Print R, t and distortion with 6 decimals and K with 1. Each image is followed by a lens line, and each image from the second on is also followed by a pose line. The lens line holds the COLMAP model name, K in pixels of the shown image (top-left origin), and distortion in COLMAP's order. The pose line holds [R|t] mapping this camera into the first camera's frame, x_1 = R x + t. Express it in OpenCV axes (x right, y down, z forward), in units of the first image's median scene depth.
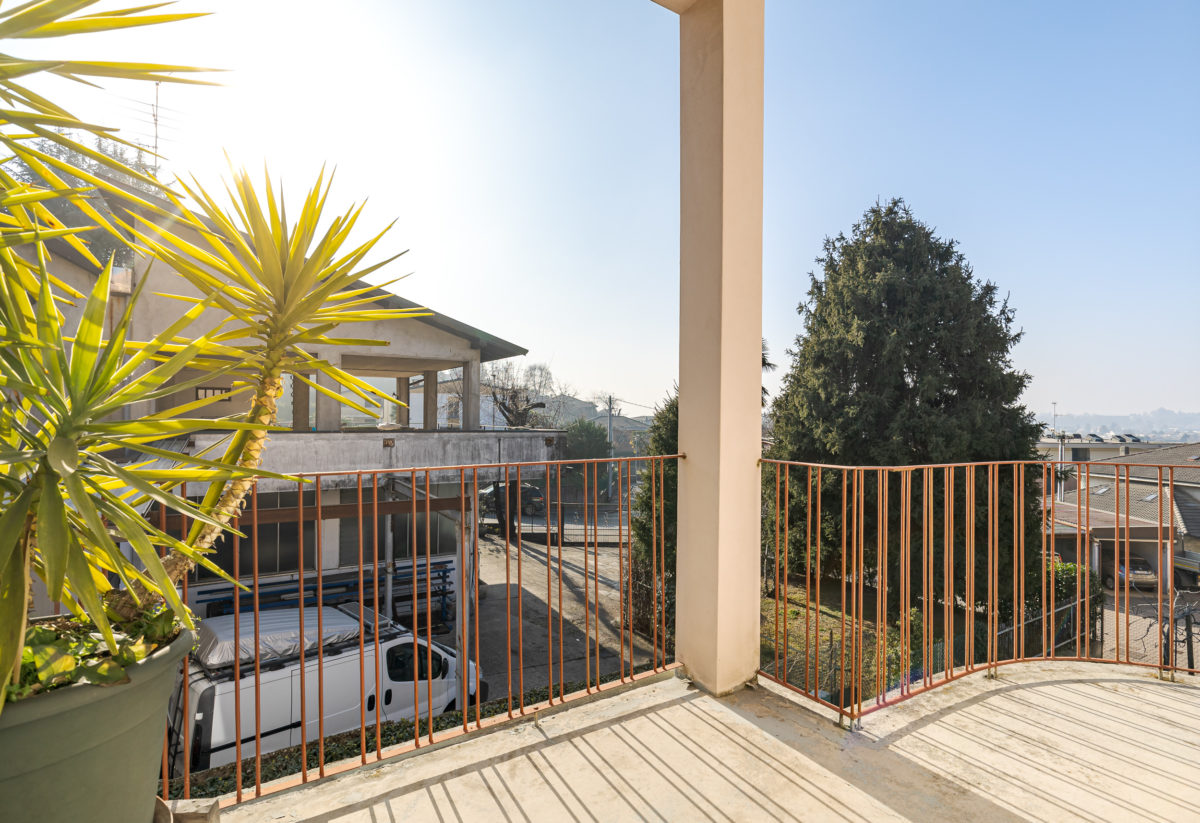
lens RADIAL K [[559.9, 0, 596.9], [0, 559.9, 411.7], [0, 0, 1]] dist [-0.008944, 0.000086]
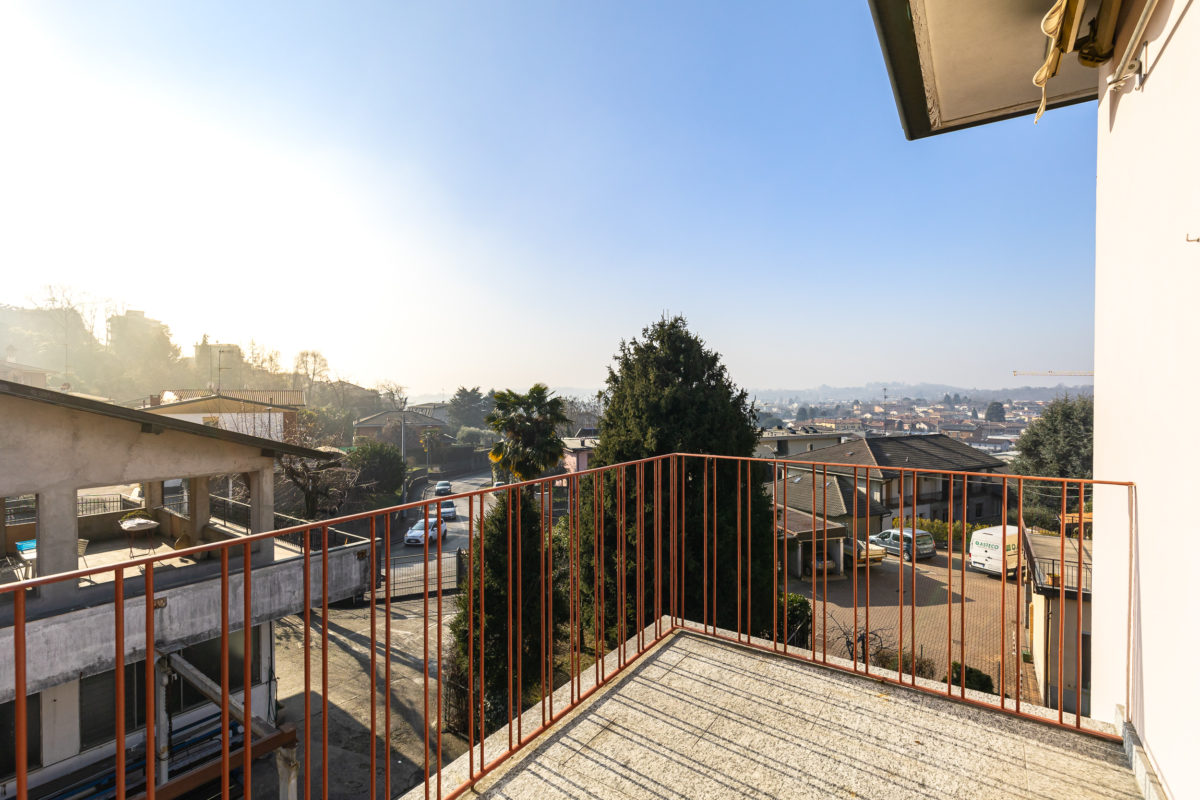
lens RADIAL K [[531.8, 0, 605.3], [0, 531.8, 398.8], [0, 0, 1]] dist [-0.006573, 0.000651]
pose [[0.919565, -0.015820, 0.392619, -0.053118], [0.010180, 0.999813, 0.016442, -0.217759], [-0.392806, -0.011123, 0.919554, 0.010017]]
